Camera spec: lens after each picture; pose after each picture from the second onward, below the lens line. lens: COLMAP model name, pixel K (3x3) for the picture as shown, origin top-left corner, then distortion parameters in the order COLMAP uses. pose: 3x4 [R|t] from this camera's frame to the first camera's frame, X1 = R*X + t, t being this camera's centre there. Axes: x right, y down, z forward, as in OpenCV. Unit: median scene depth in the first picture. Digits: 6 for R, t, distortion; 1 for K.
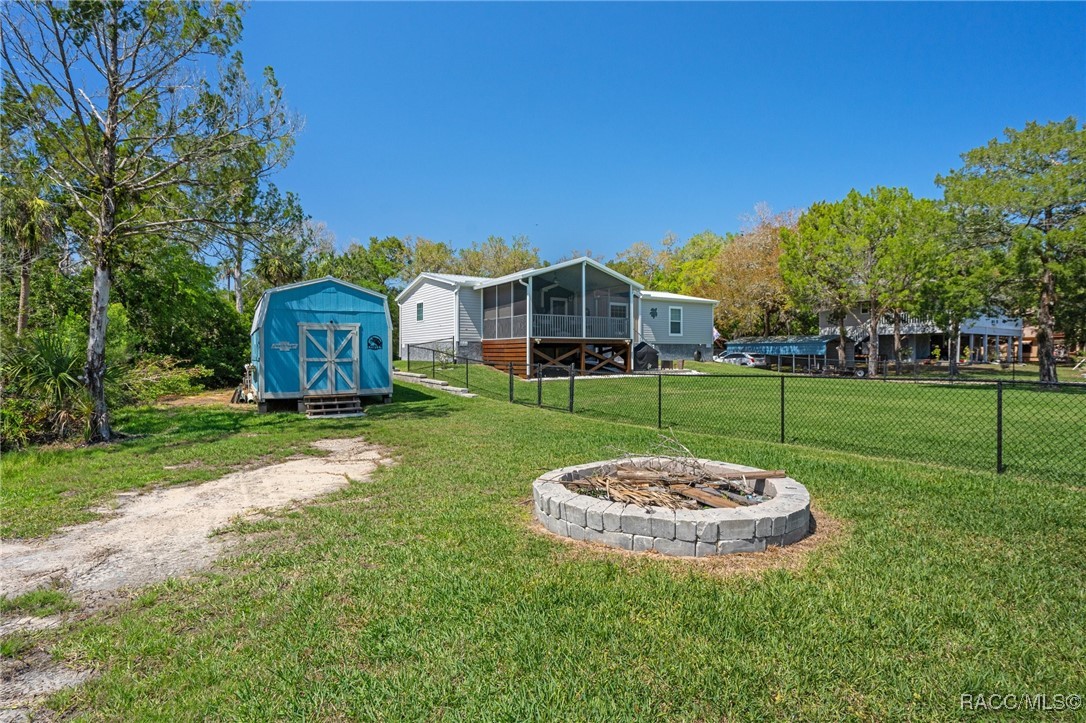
lens RADIAL K [[547.7, 0, 543.0], [0, 547.7, 361.5], [0, 0, 1]] dist [0.002882, 0.000928]
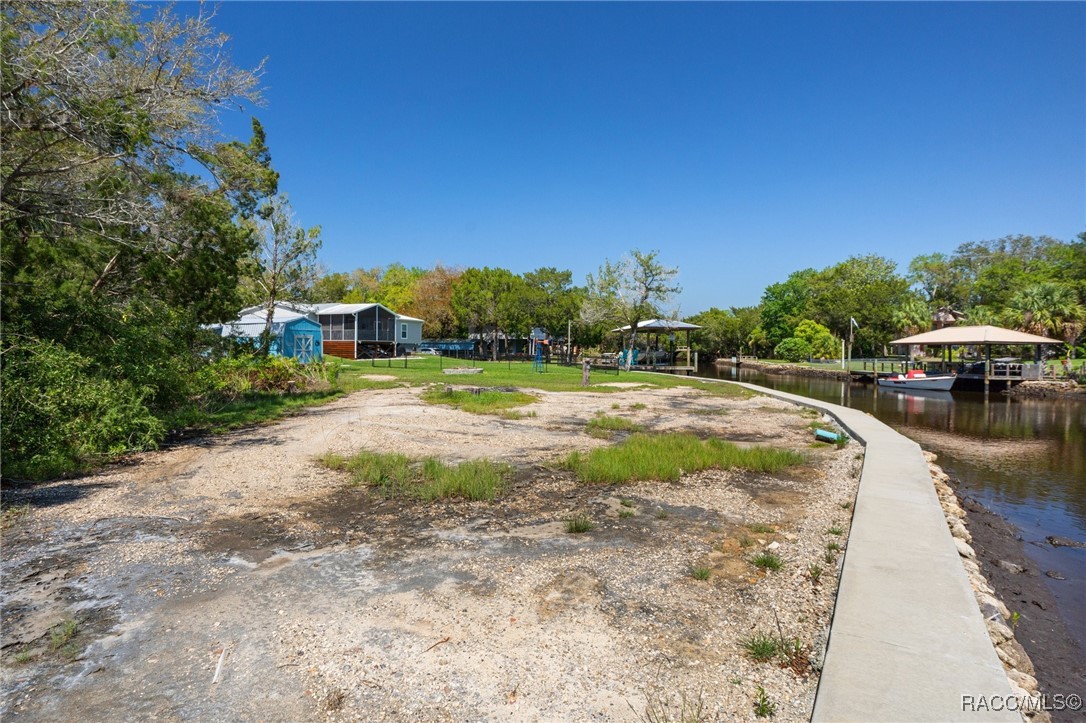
lens RADIAL K [[547.7, 0, 543.0], [0, 547.7, 361.5], [0, 0, 1]] dist [0.002882, 0.000928]
pose [[0.813764, -0.000500, 0.581195, -0.400641], [-0.006735, 0.999924, 0.010290, 0.006868], [-0.581156, -0.012289, 0.813699, -0.699968]]
